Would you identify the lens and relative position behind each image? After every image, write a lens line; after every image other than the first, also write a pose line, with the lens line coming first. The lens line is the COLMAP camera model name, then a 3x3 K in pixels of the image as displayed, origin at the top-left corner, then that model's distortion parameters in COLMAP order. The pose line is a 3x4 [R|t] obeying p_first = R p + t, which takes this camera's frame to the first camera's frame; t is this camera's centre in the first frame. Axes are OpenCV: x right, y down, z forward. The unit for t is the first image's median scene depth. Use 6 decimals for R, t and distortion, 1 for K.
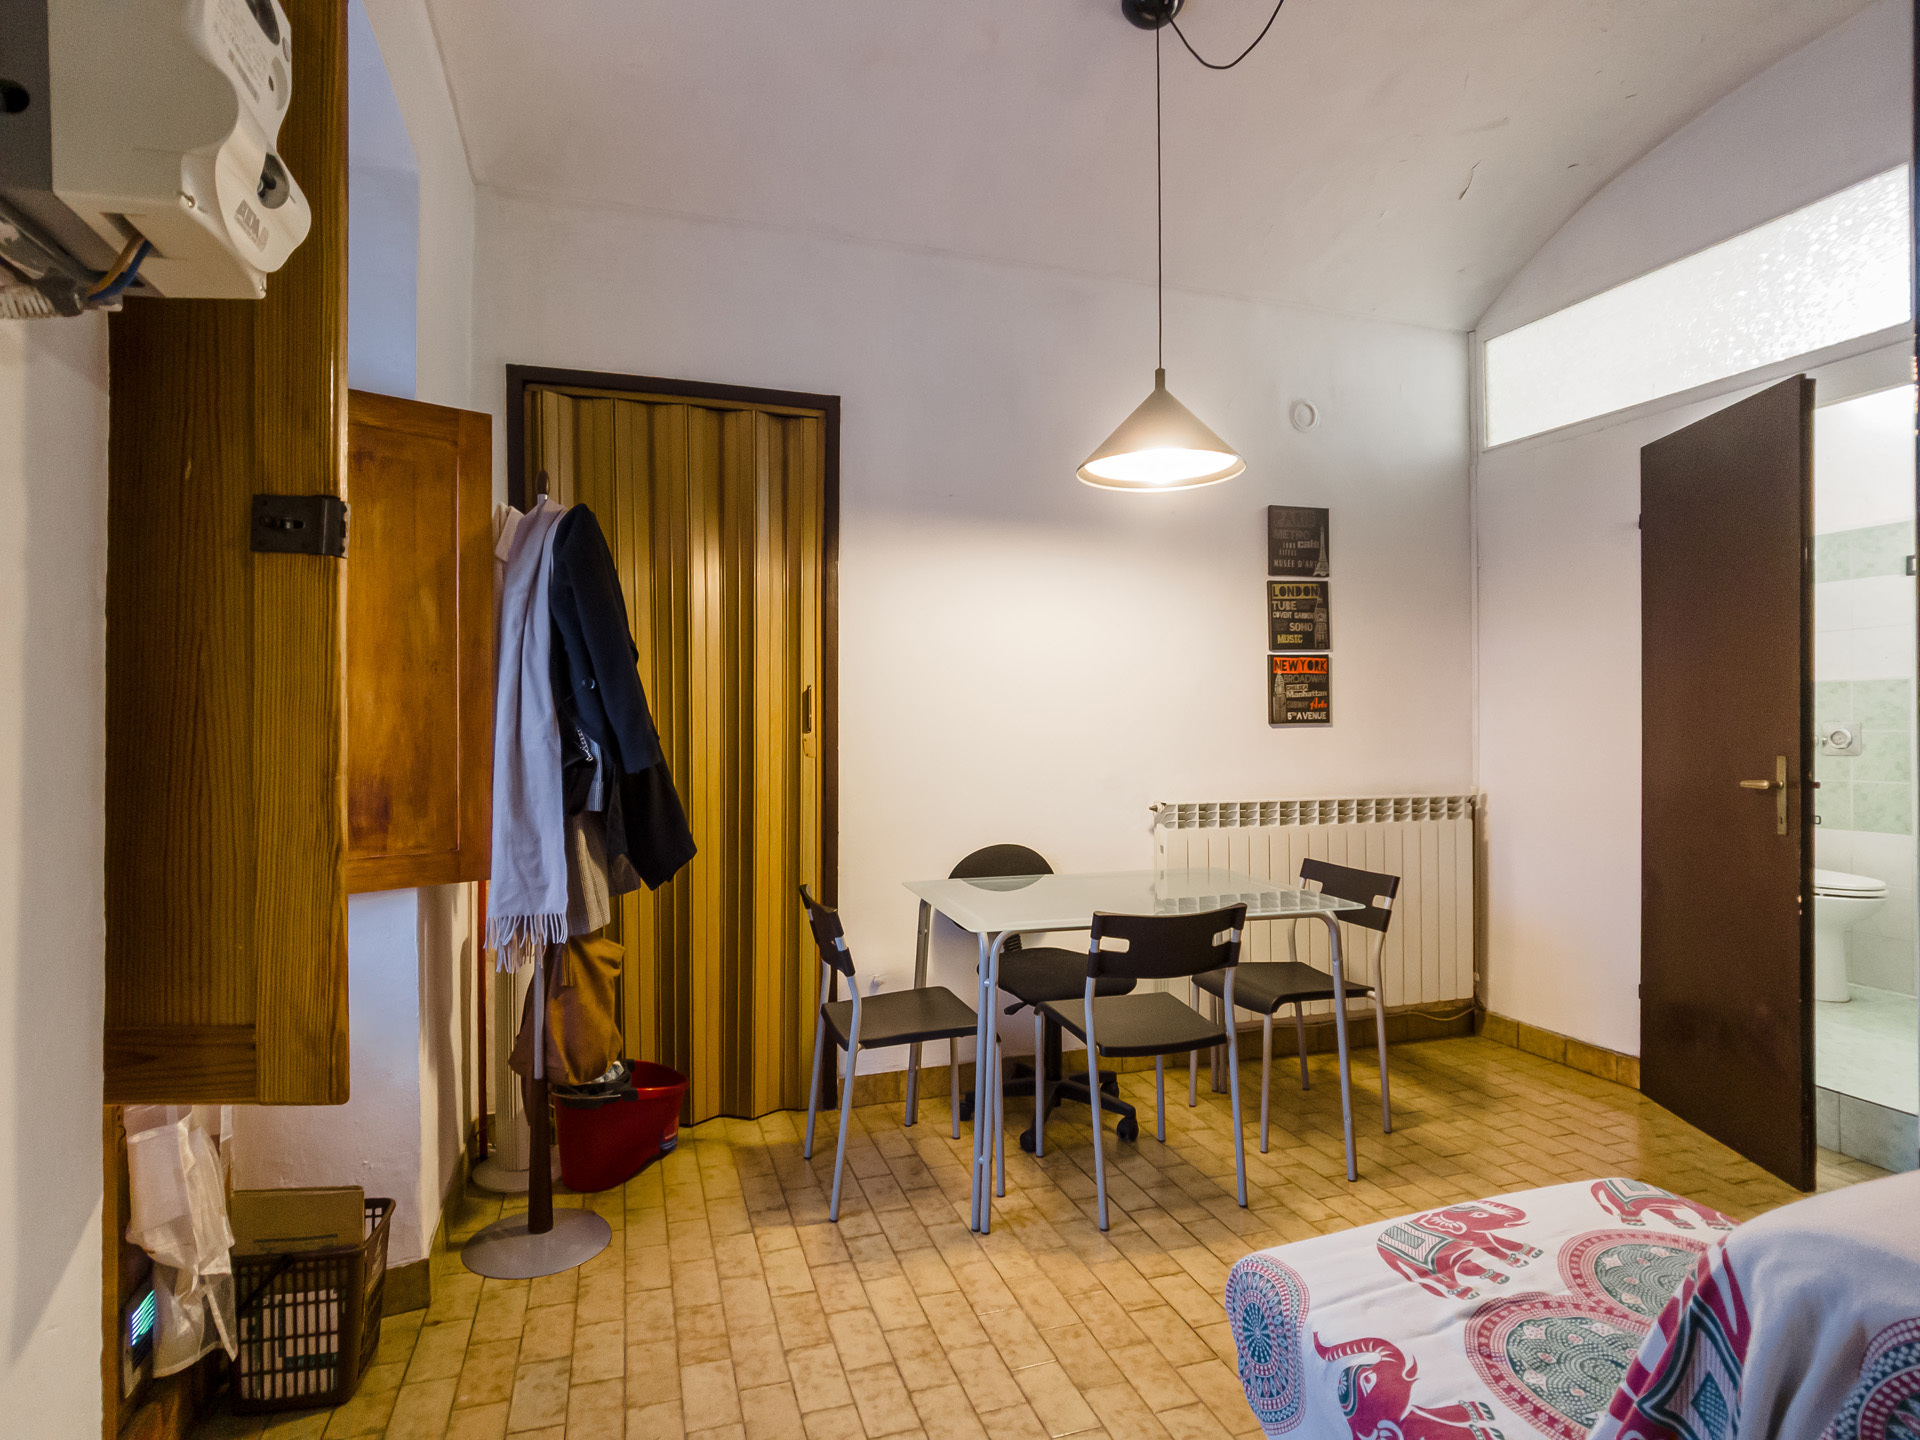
lens RADIAL K [[1055.5, 0, 973.3], [0, 1055.5, 715.7], [0, 0, 1]] dist [-0.031325, 0.019427]
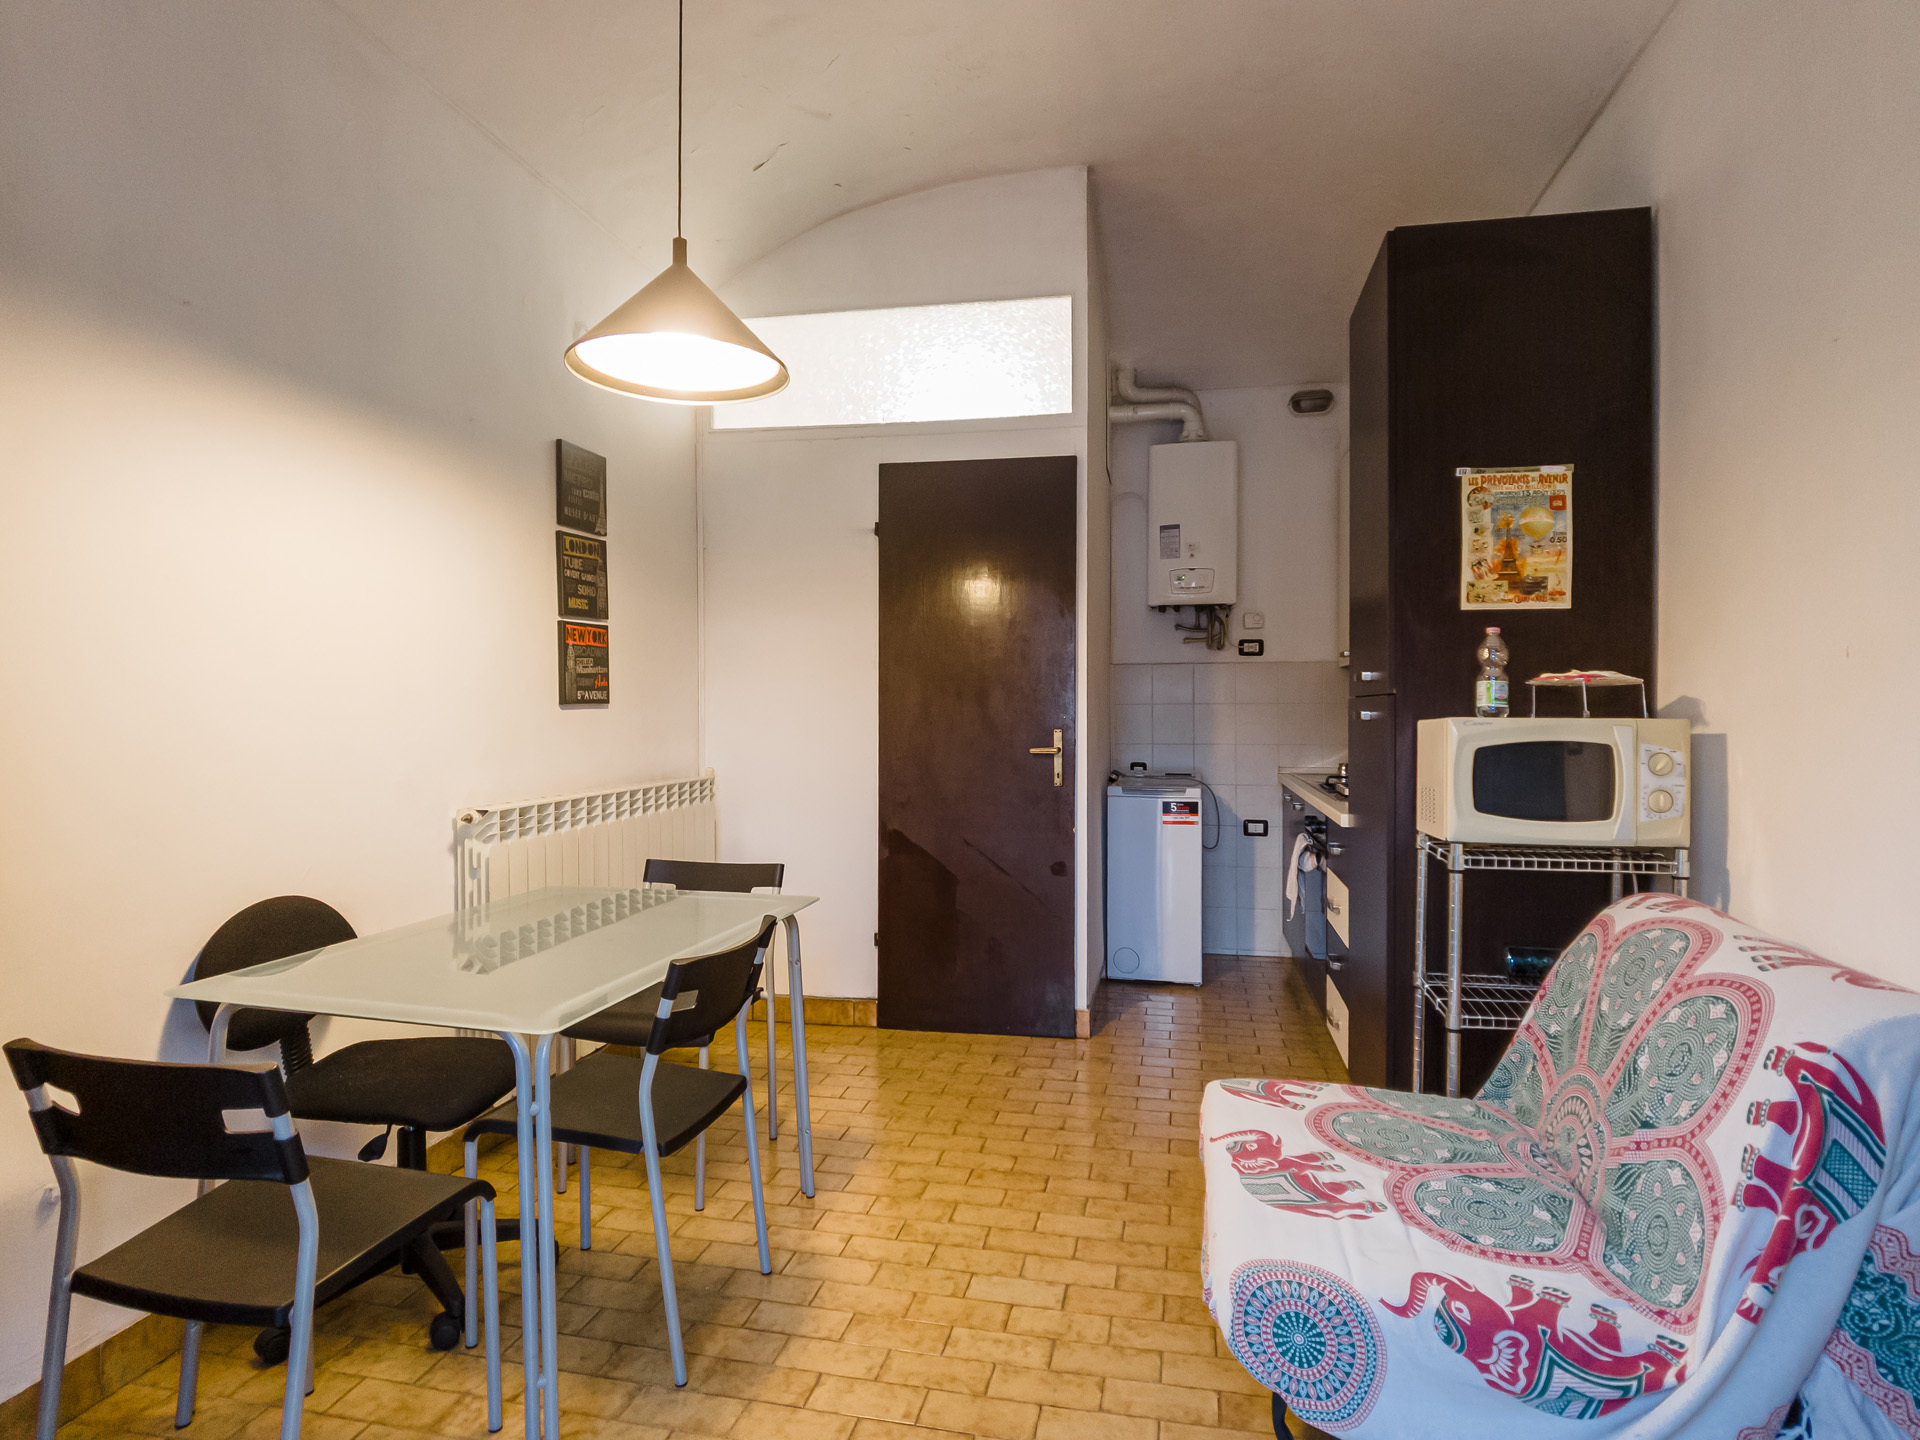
lens RADIAL K [[1055.5, 0, 973.3], [0, 1055.5, 715.7], [0, 0, 1]] dist [-0.031325, 0.019427]
pose [[0.490915, -0.005591, 0.871190, -0.301178], [-0.011570, 0.999849, 0.012937, 0.002250], [-0.871131, -0.016430, 0.490776, 0.337011]]
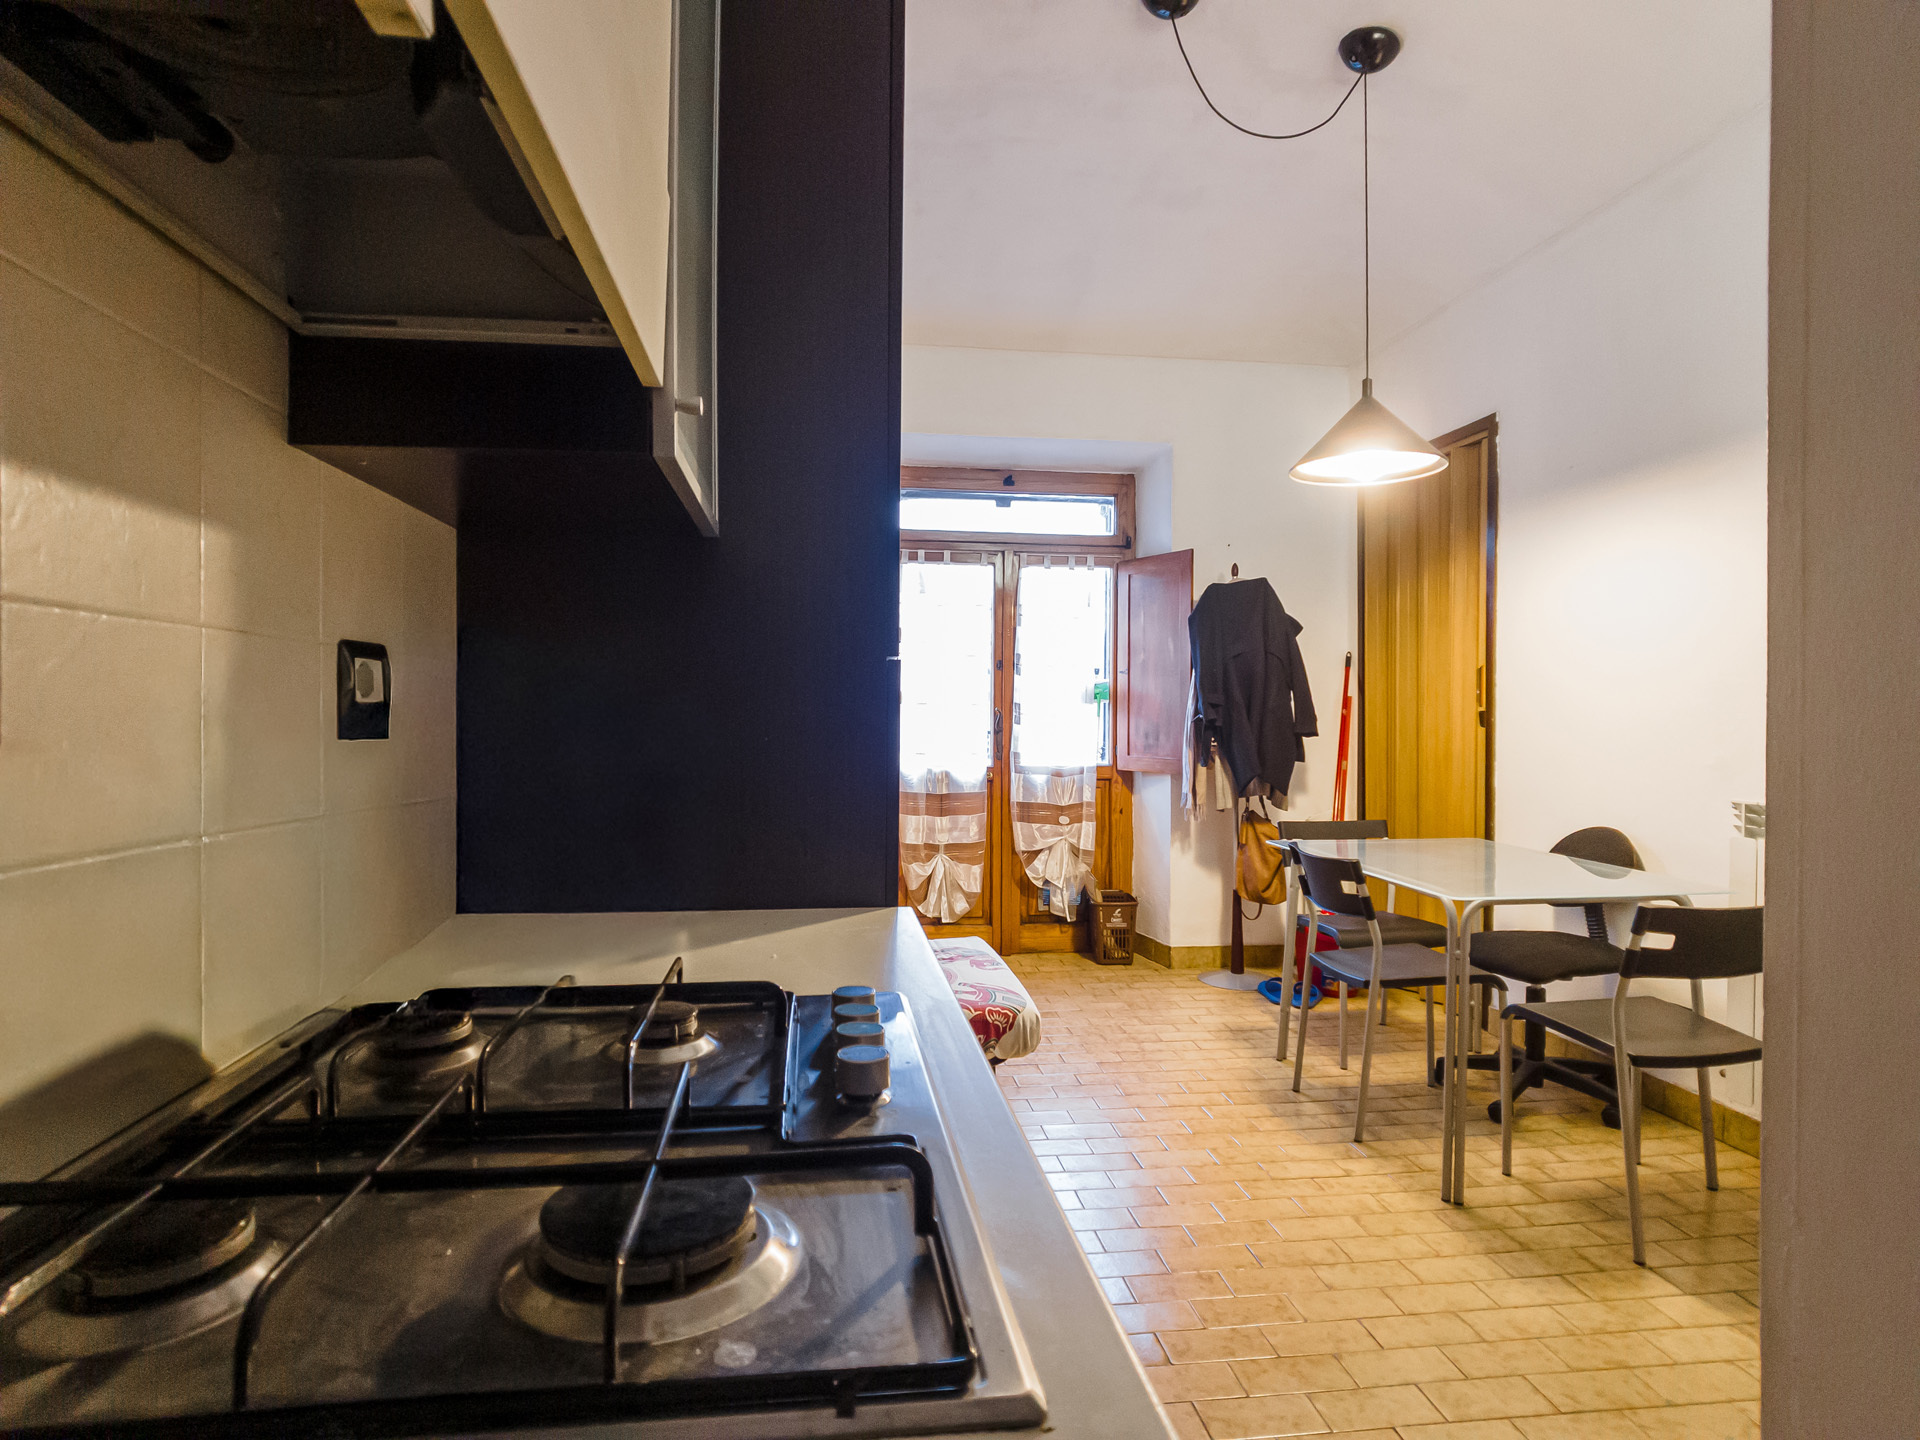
lens RADIAL K [[1030.4, 0, 954.4], [0, 1030.4, 717.3], [0, 0, 1]] dist [-0.045012, 0.019544]
pose [[-0.192022, -0.004321, -0.981381, 1.026992], [-0.018711, 0.999825, -0.000741, 0.033429], [0.981212, 0.018220, -0.192069, 0.596557]]
